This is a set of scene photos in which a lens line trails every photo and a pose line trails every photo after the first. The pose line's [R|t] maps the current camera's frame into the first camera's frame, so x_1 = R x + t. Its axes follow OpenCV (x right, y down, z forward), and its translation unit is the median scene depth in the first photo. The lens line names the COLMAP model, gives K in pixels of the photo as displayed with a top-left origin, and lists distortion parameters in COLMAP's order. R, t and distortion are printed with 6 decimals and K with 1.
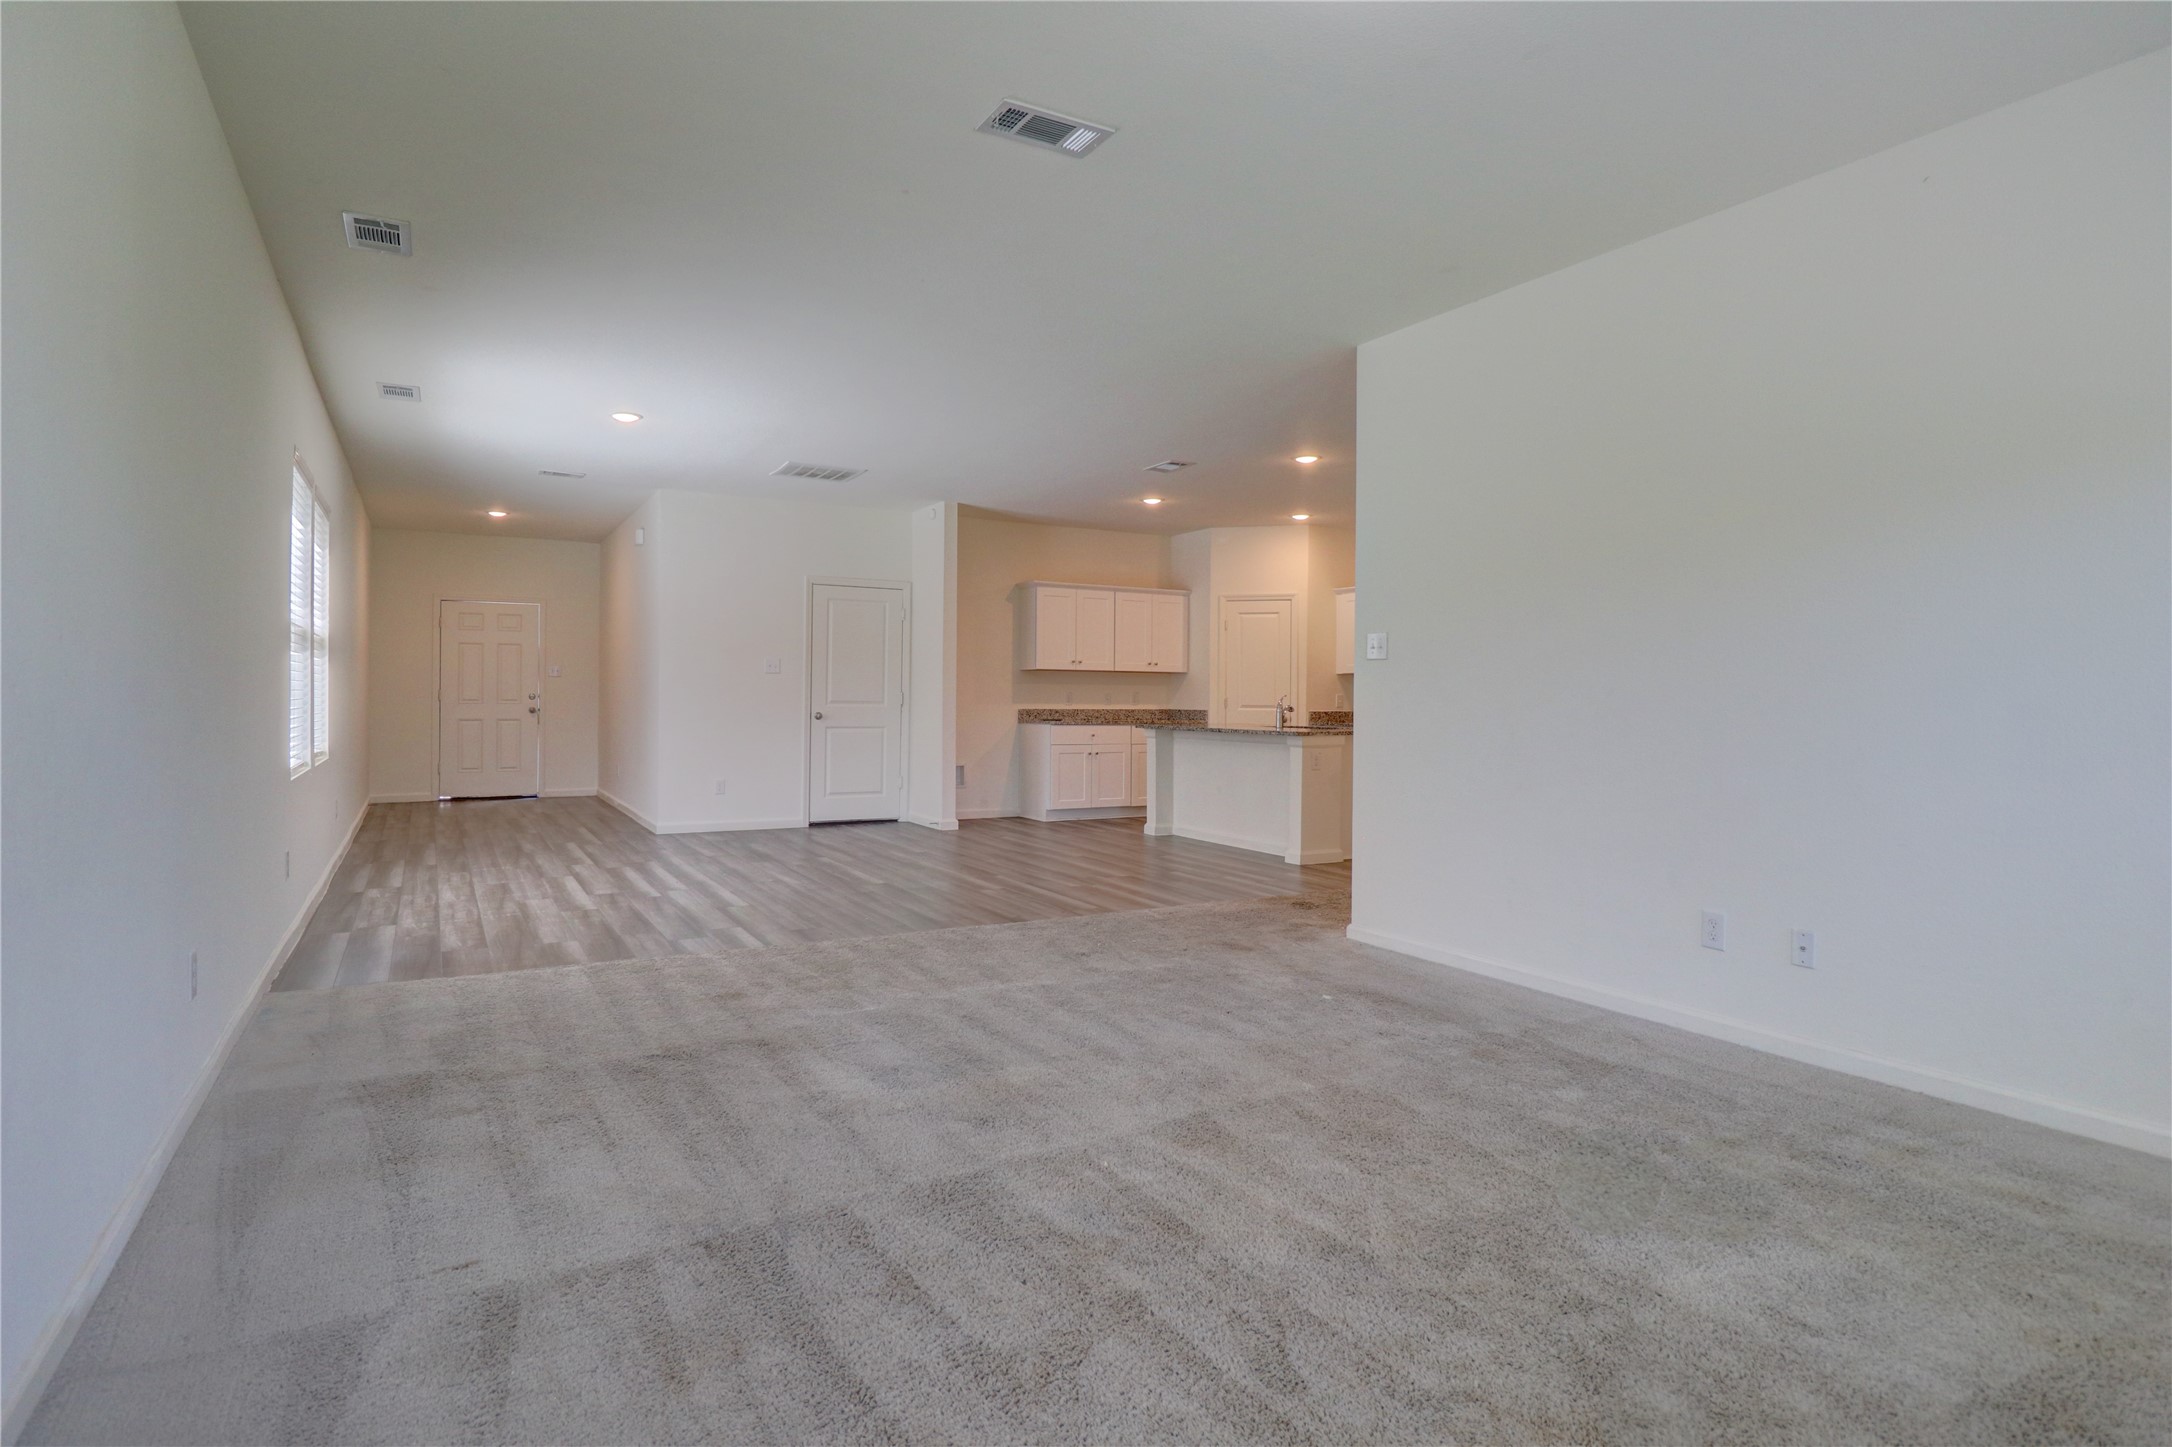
lens RADIAL K [[1141.3, 0, 1074.5], [0, 1141.3, 692.1], [0, 0, 1]] dist [-0.000221, -0.001384]
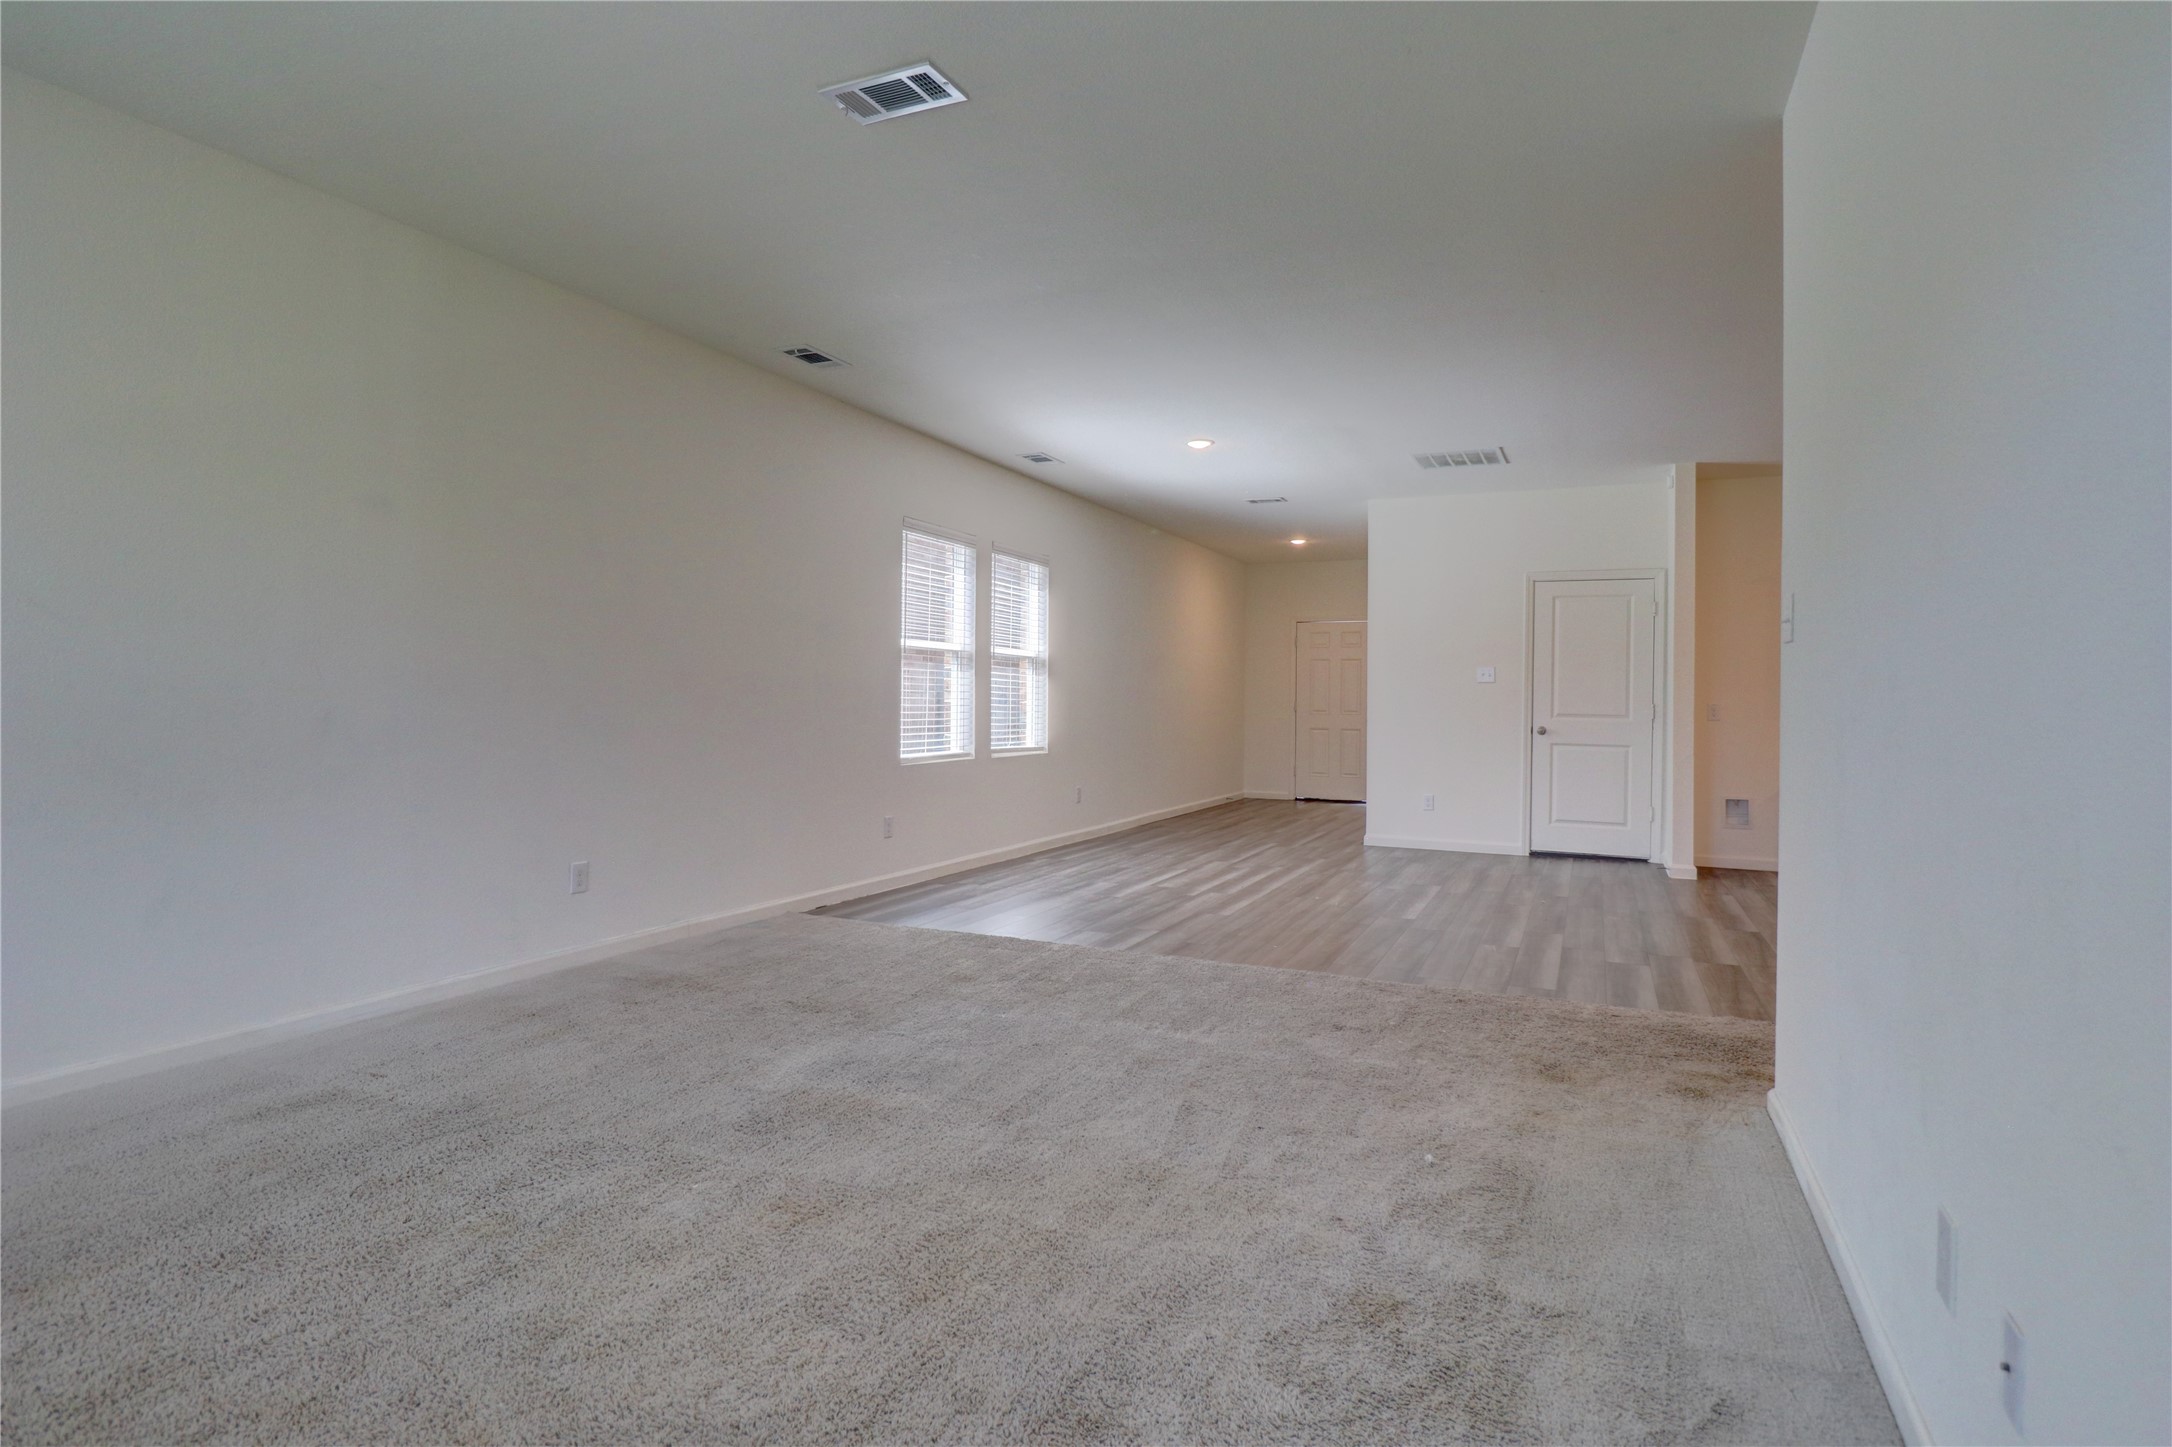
lens RADIAL K [[1141.3, 0, 1074.5], [0, 1141.3, 692.1], [0, 0, 1]] dist [-0.000221, -0.001384]
pose [[0.592016, -0.006361, -0.805901, 0.317662], [-0.004452, 0.999928, -0.011162, 0.002984], [0.805914, 0.010196, 0.591945, 0.220999]]
